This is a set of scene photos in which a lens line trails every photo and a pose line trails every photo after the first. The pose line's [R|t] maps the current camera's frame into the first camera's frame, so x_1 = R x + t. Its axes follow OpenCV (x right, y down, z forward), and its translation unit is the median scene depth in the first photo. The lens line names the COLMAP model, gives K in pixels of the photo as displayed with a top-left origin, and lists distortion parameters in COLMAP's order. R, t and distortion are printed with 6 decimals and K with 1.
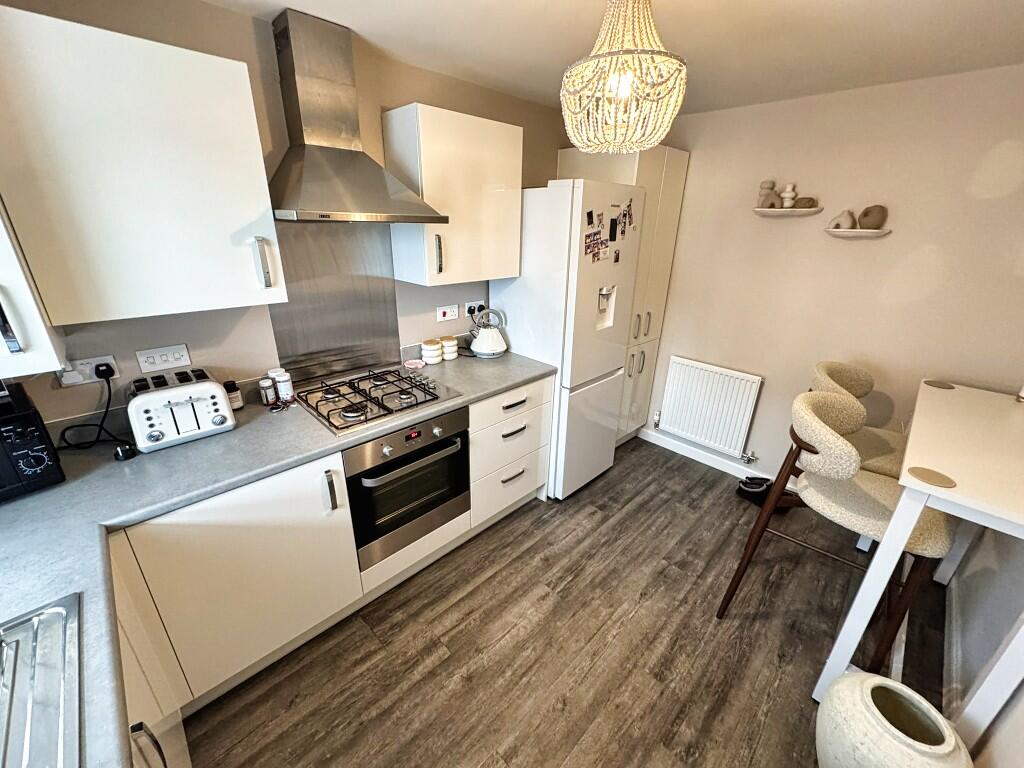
lens RADIAL K [[408.4, 0, 511.5], [0, 408.4, 383.3], [0, 0, 1]] dist [0.000519, -0.000352]
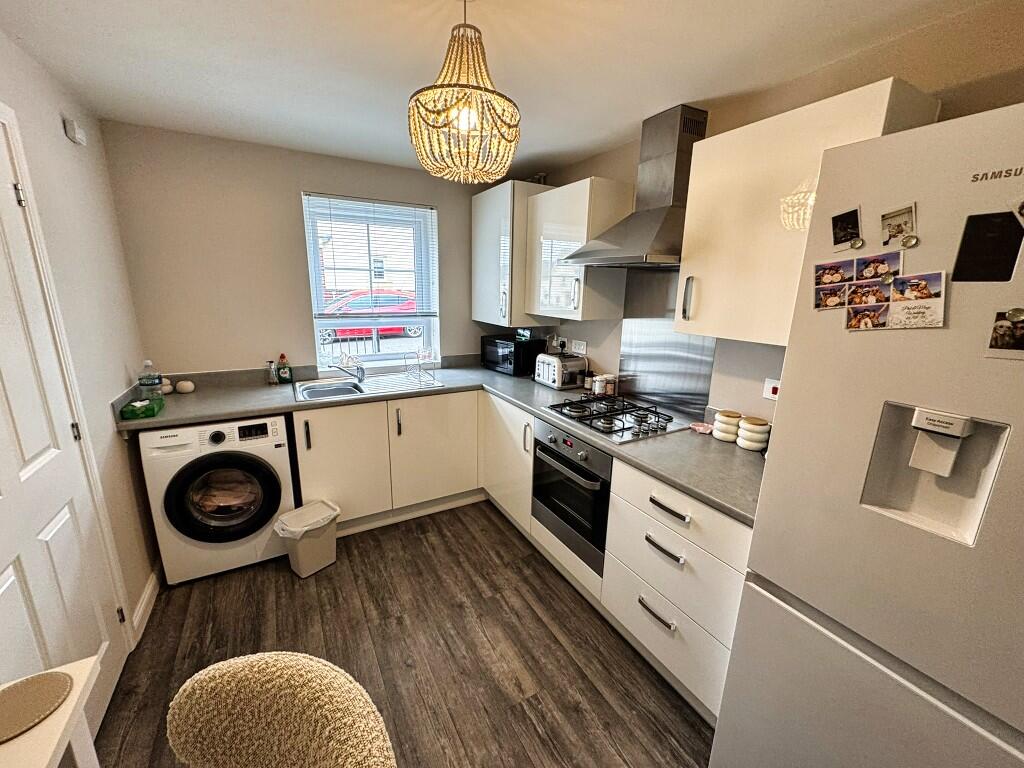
lens RADIAL K [[408.4, 0, 511.2], [0, 408.4, 384.4], [0, 0, 1]] dist [0.000519, -0.000352]
pose [[-0.258335, 0.200830, -0.944950, 0.735599], [-0.381953, 0.877220, 0.290855, -0.250003], [0.887342, 0.436064, -0.149909, 0.826991]]
